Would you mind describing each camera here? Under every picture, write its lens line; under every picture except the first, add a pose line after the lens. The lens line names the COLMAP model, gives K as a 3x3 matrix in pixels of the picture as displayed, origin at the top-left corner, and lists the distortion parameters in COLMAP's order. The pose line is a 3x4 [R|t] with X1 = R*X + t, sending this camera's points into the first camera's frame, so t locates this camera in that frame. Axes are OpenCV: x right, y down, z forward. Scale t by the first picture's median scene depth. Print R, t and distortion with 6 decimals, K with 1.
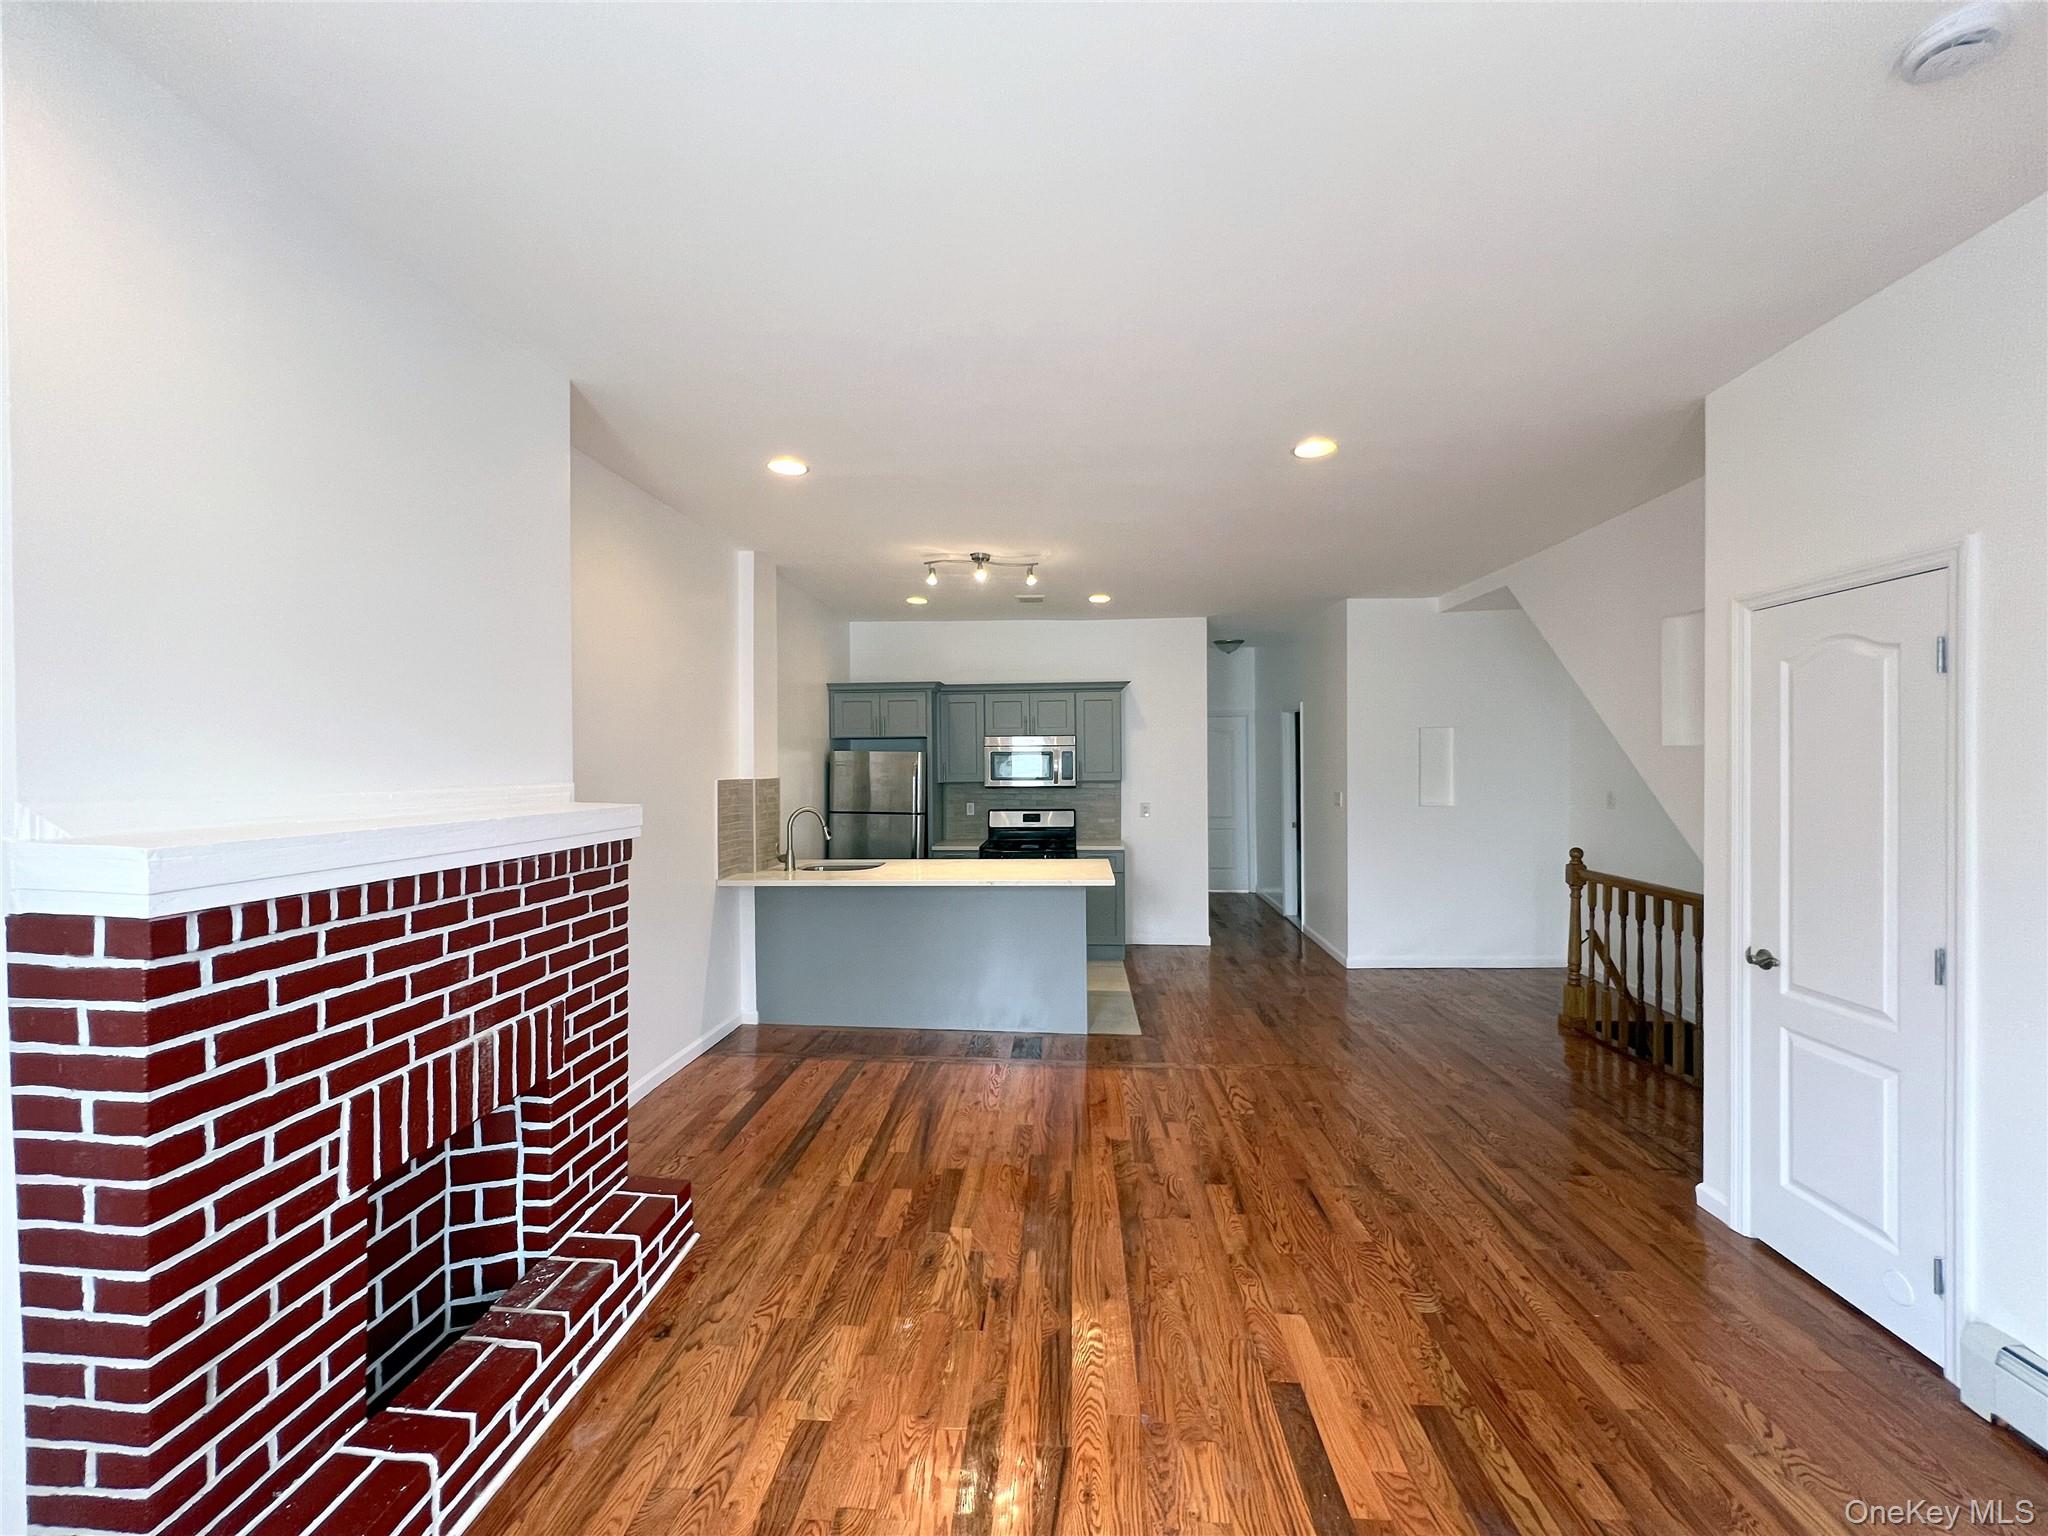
lens RADIAL K [[820.2, 0, 1018.8], [0, 820.2, 770.8], [0, 0, 1]] dist [-0.001860, -0.000071]
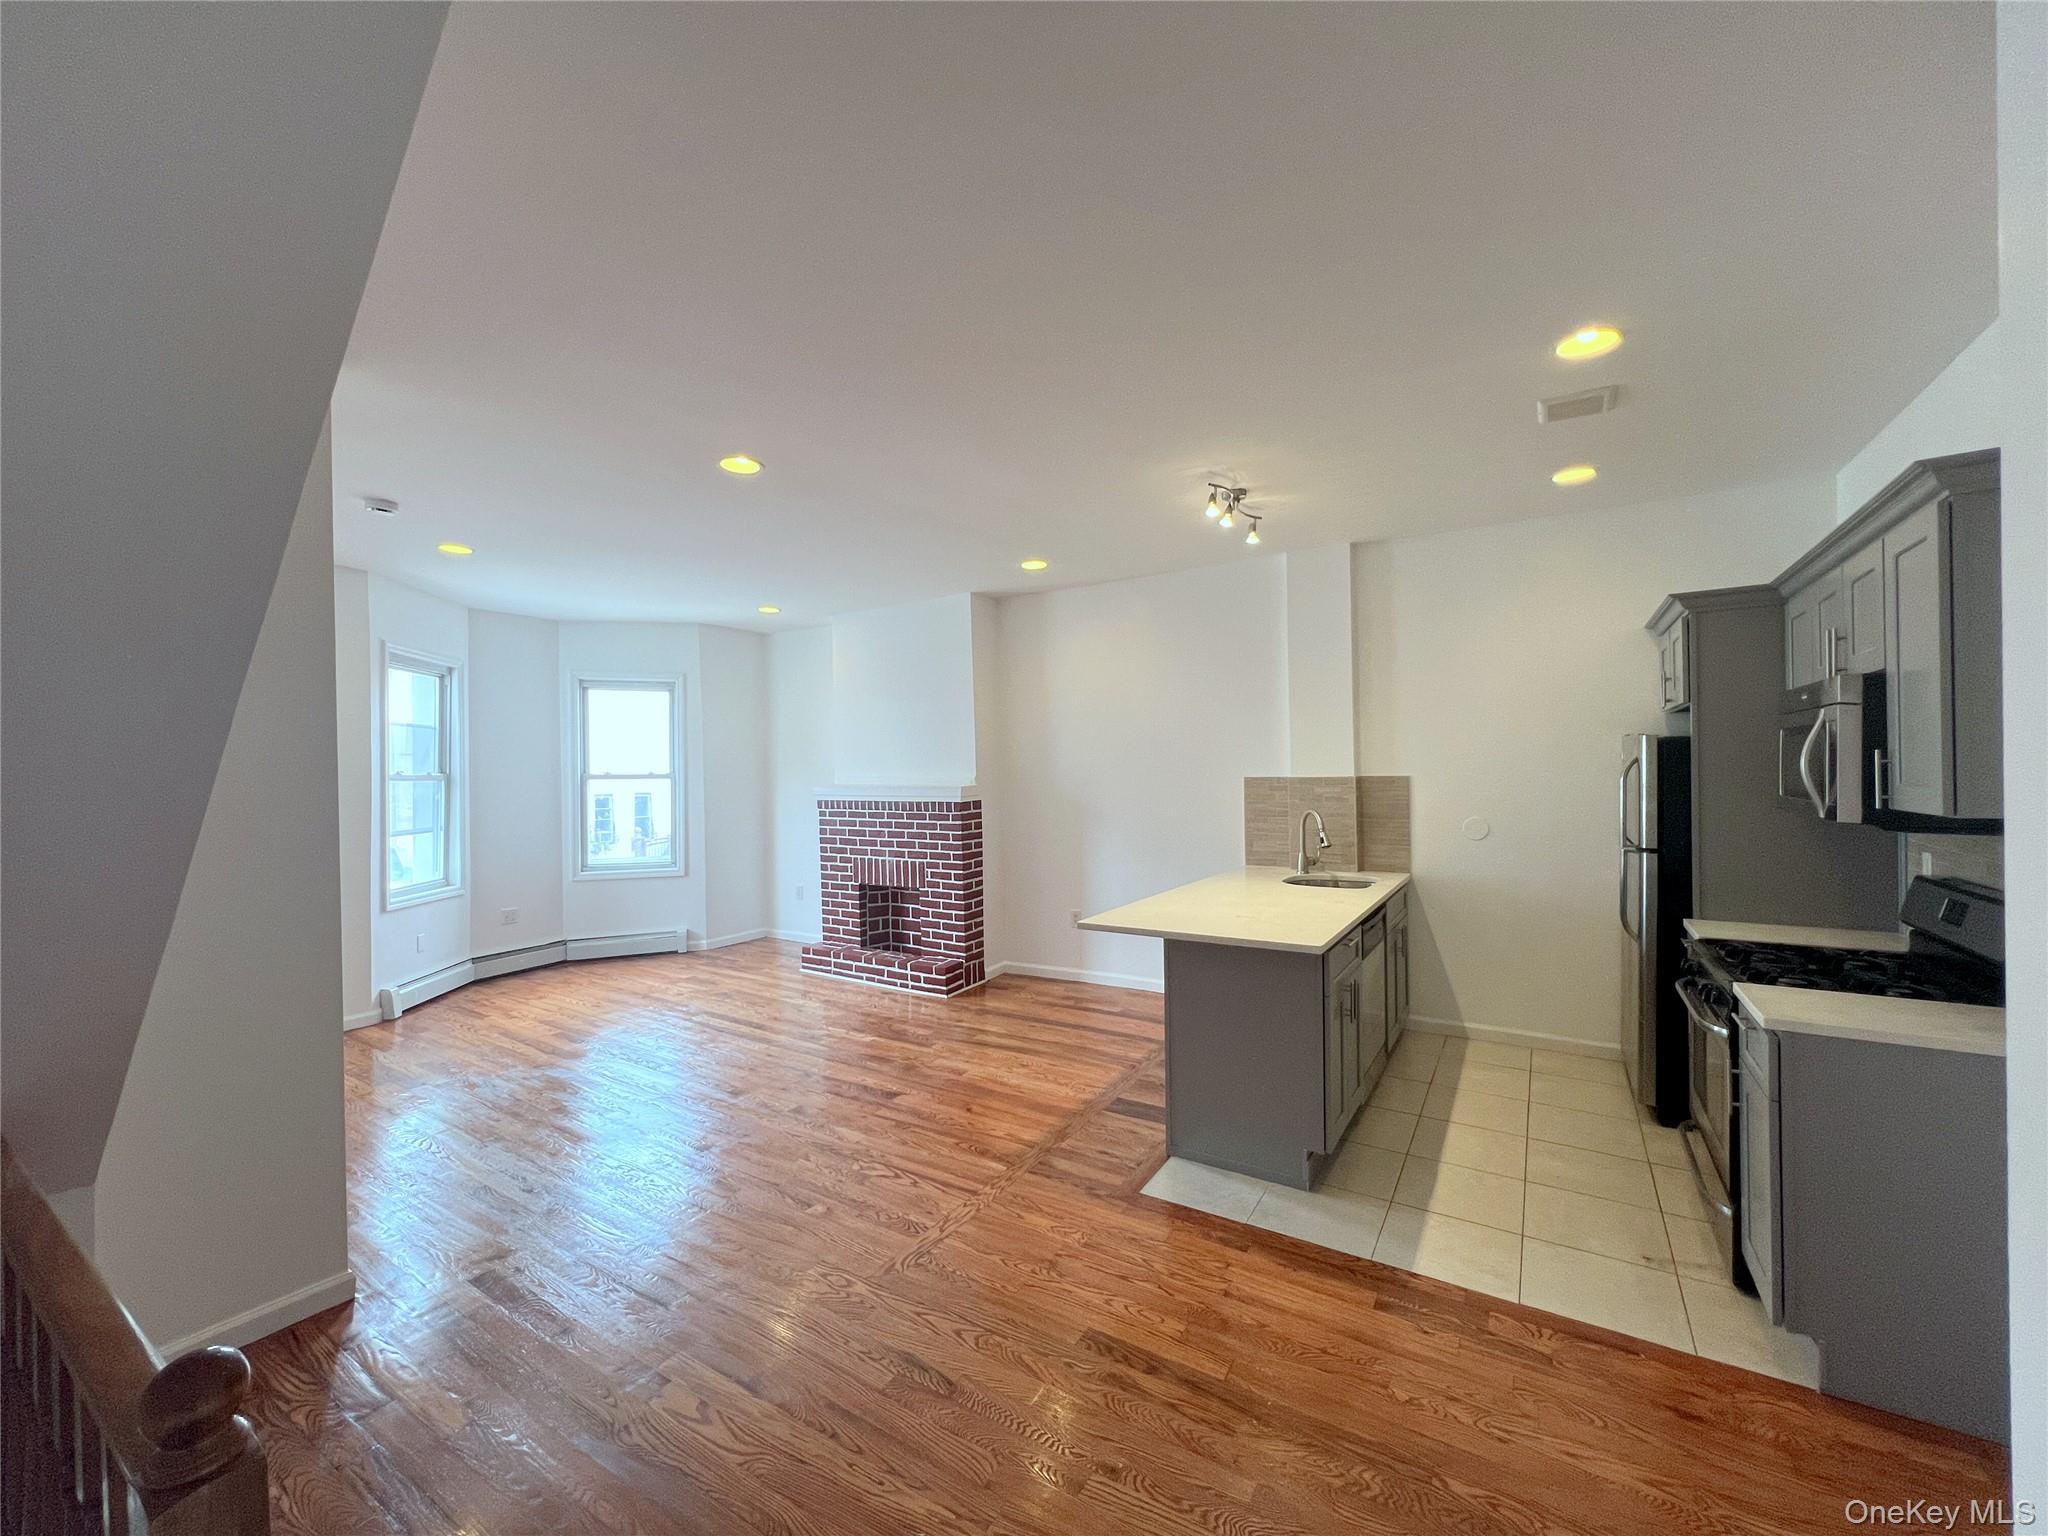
lens RADIAL K [[820.2, 0, 1018.2], [0, 820.2, 766.0], [0, 0, 1]] dist [-0.001860, -0.000071]
pose [[-0.483396, 0.014178, -0.875287, 1.679797], [0.013194, 0.999873, 0.008910, -0.036819], [0.875302, -0.007242, -0.483522, 2.754493]]
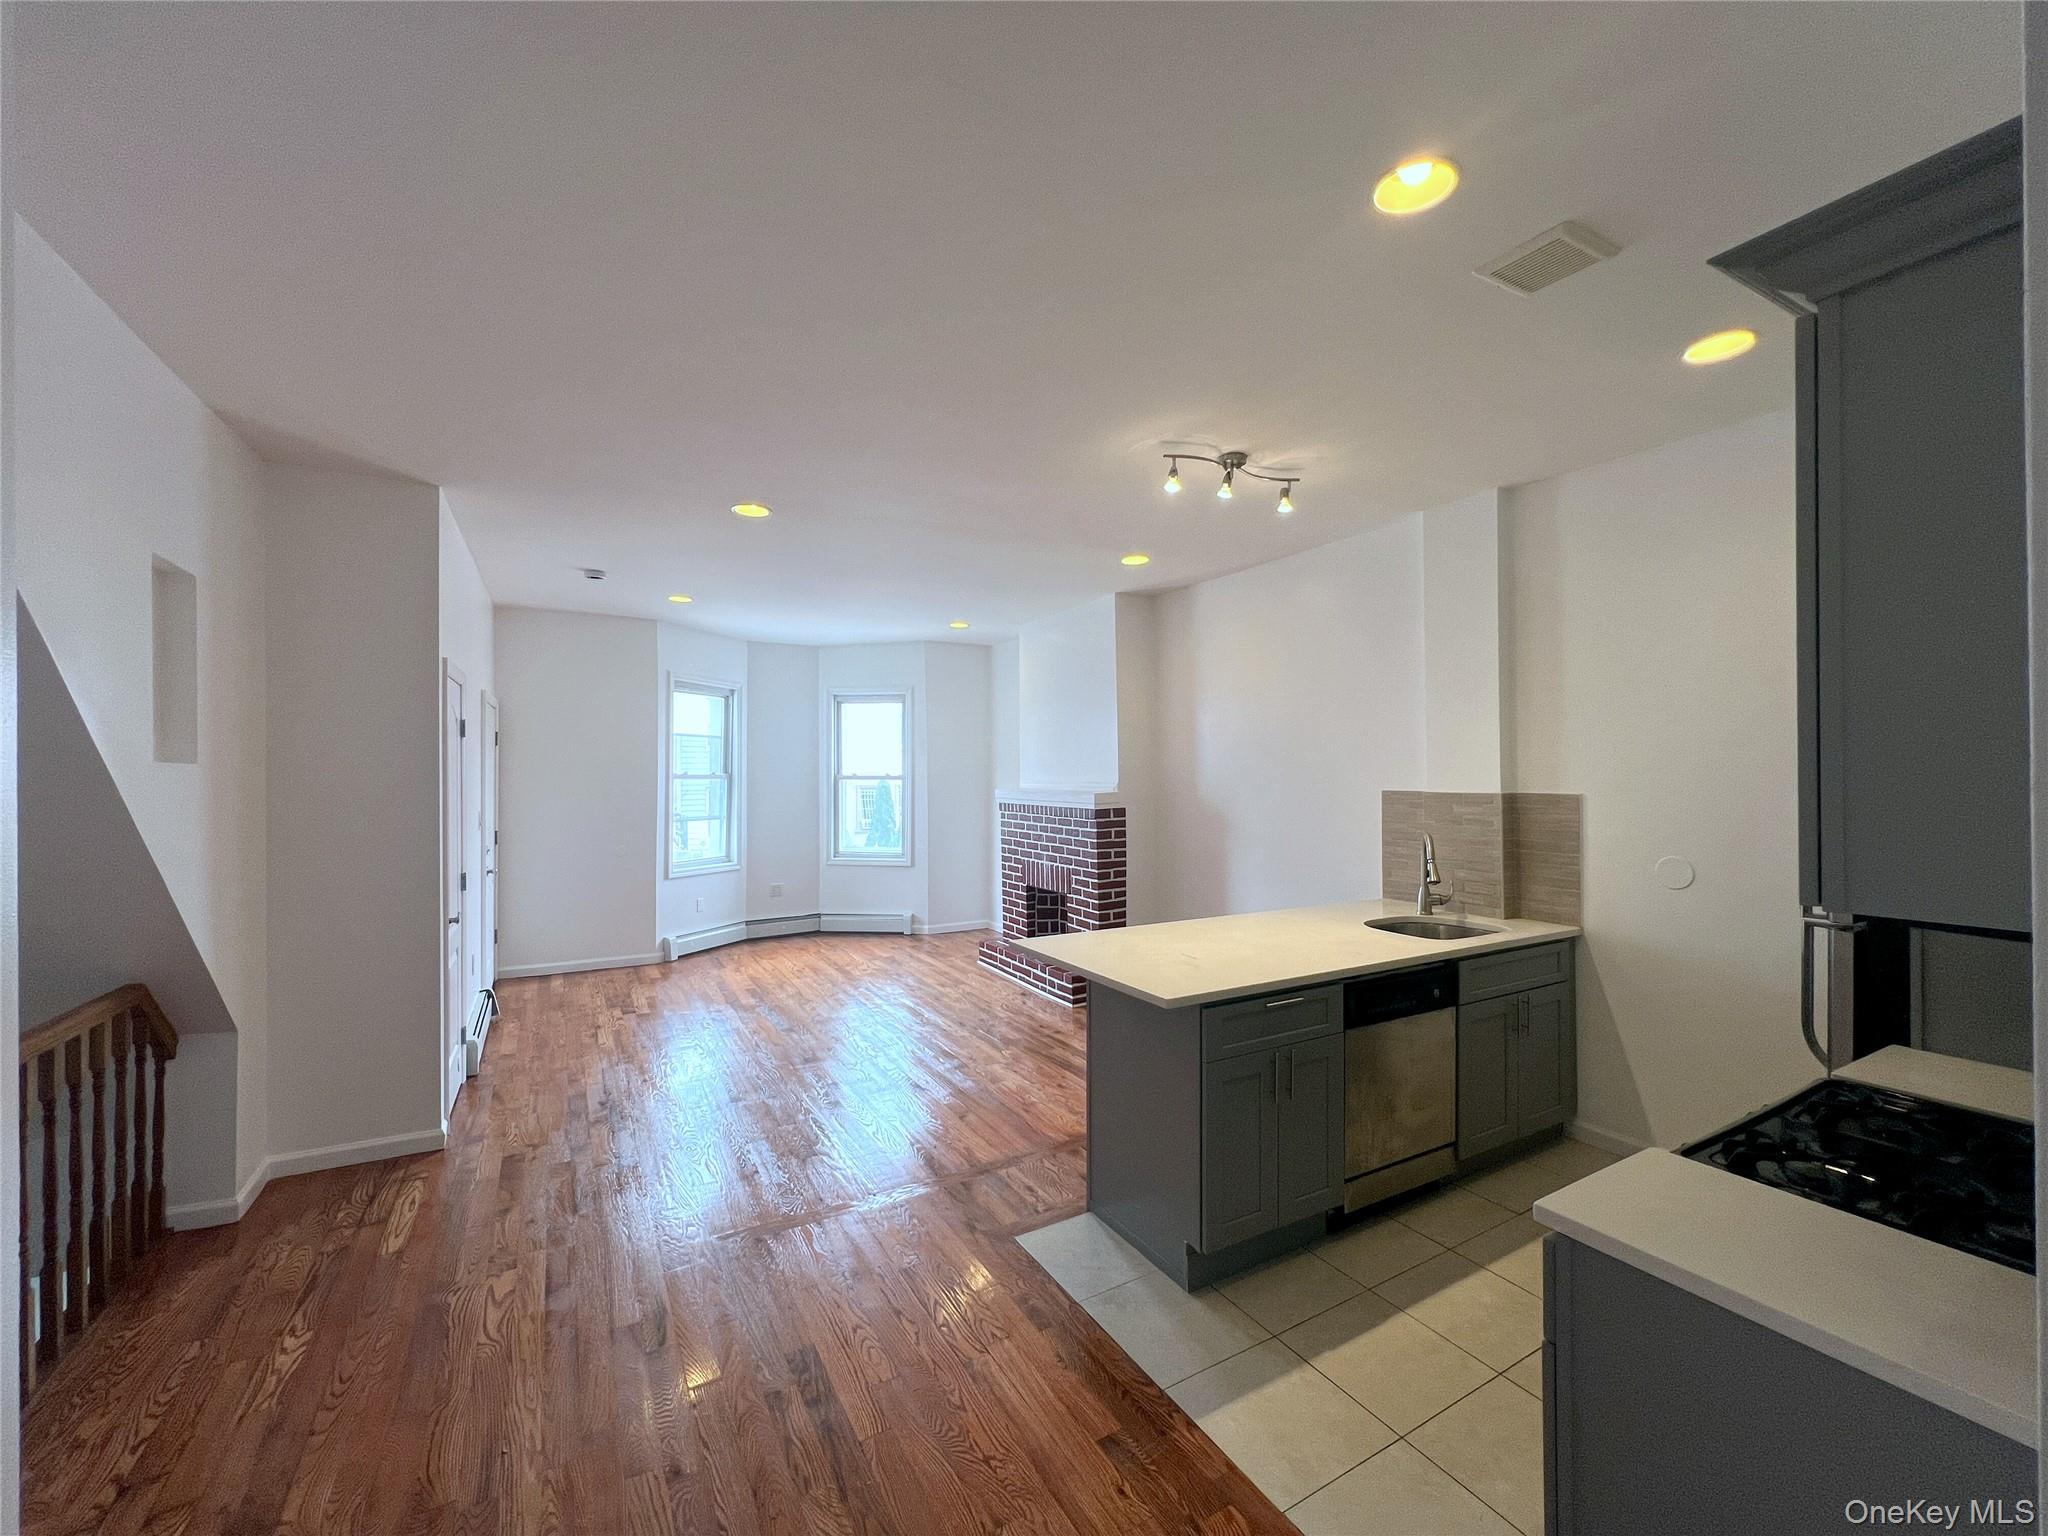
lens RADIAL K [[820.2, 0, 1019.4], [0, 820.2, 765.9], [0, 0, 1]] dist [-0.001860, -0.000071]
pose [[-0.838461, 0.008815, -0.544891, 1.047964], [0.008185, 0.999960, 0.003581, -0.047738], [0.544901, -0.001458, -0.838499, 3.363312]]
